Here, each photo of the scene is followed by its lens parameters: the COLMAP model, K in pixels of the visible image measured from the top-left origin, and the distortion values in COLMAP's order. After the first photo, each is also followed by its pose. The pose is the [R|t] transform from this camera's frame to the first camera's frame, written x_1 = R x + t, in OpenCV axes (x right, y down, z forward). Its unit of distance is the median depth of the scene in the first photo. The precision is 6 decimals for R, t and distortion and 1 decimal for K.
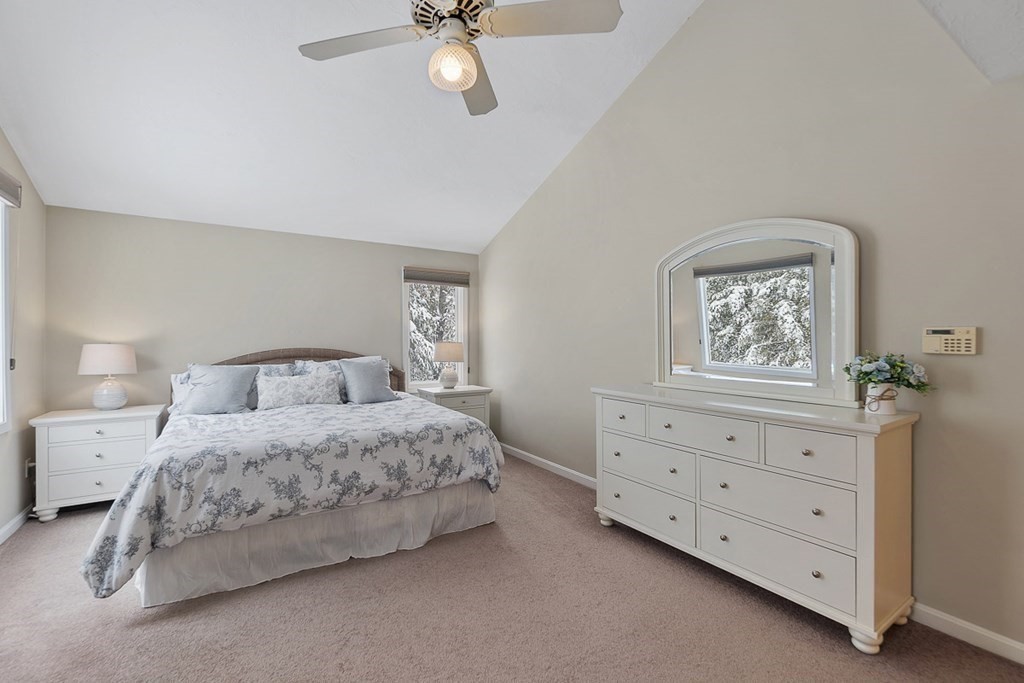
lens RADIAL K [[450.1, 0, 512.0], [0, 450.1, 341.5], [0, 0, 1]] dist [-0.001791, -0.000453]
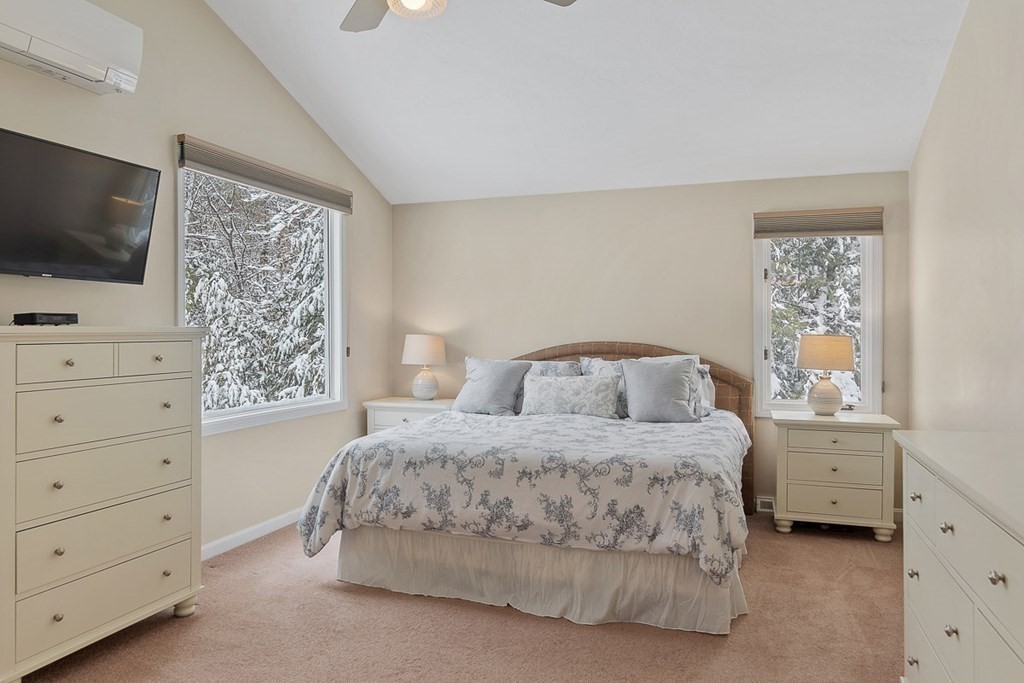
lens RADIAL K [[713.9, 0, 512.0], [0, 713.9, 341.5], [0, 0, 1]] dist [0.000367, -0.001099]
pose [[0.609296, 0.013998, -0.792820, 0.596552], [-0.003350, 0.999881, 0.015080, -0.004744], [0.792936, -0.006532, 0.609270, 0.219872]]
